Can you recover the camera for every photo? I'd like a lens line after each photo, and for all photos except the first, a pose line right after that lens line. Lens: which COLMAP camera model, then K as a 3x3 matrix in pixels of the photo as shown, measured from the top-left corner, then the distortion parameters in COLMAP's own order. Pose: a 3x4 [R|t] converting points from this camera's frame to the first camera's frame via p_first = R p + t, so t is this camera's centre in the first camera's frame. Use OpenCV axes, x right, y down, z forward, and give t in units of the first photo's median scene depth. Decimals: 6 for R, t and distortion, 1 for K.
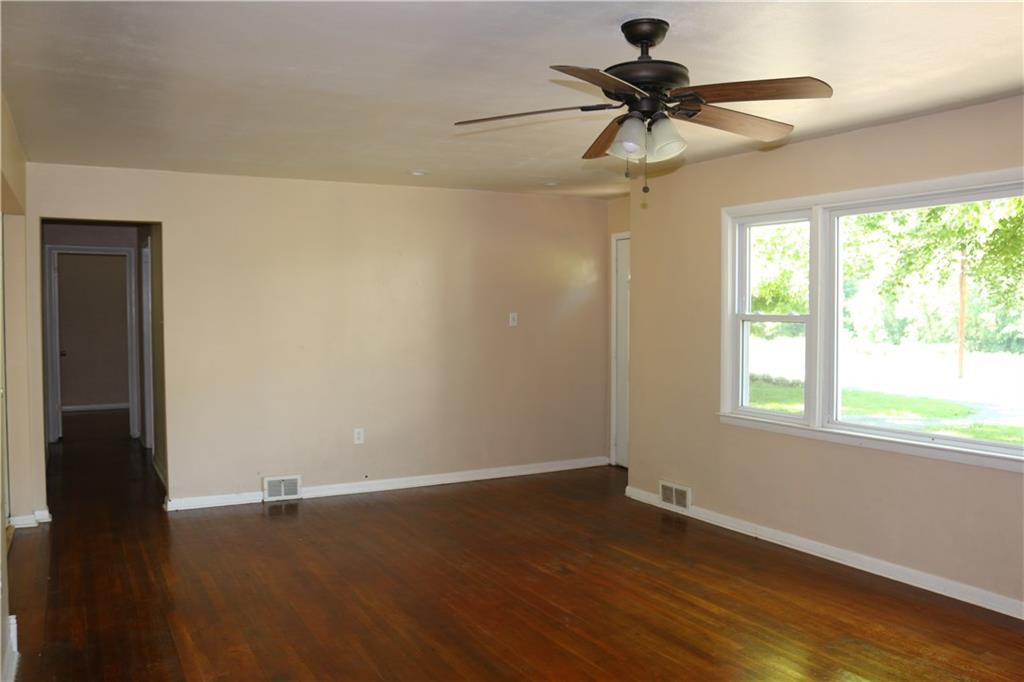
lens RADIAL K [[870.5, 0, 512.0], [0, 870.5, 341.0], [0, 0, 1]] dist [-0.010381, -0.003184]
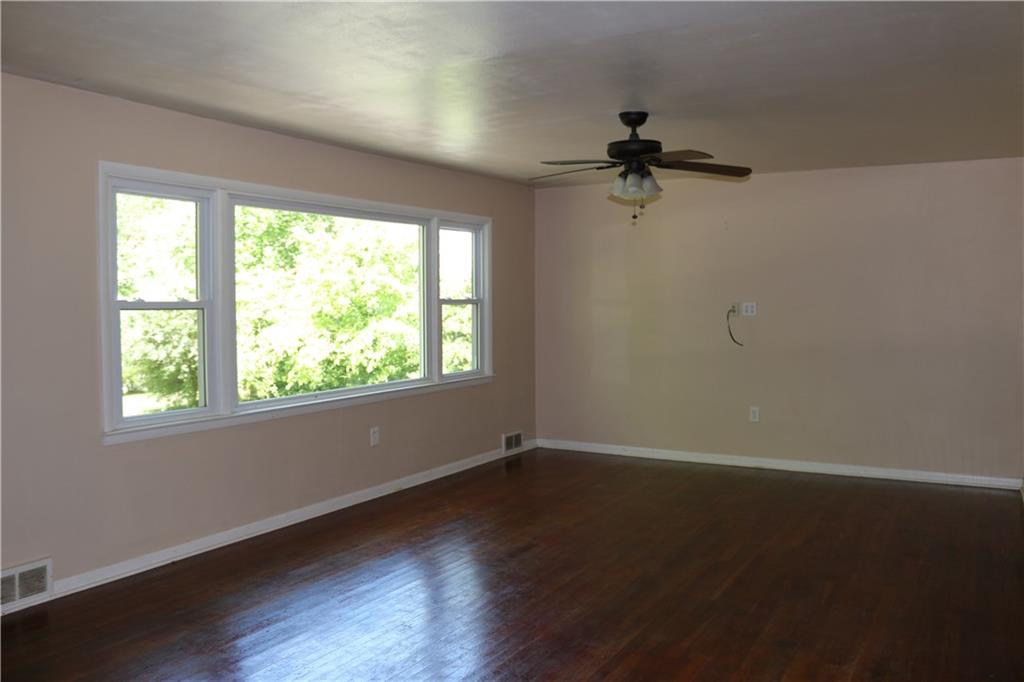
lens RADIAL K [[894.1, 0, 512.0], [0, 894.1, 341.0], [0, 0, 1]] dist [-0.002648, -0.003696]
pose [[-0.514589, -0.038301, 0.856581, -0.738872], [0.037589, 0.997034, 0.067163, -0.043731], [-0.856612, 0.066759, -0.511623, 1.335752]]
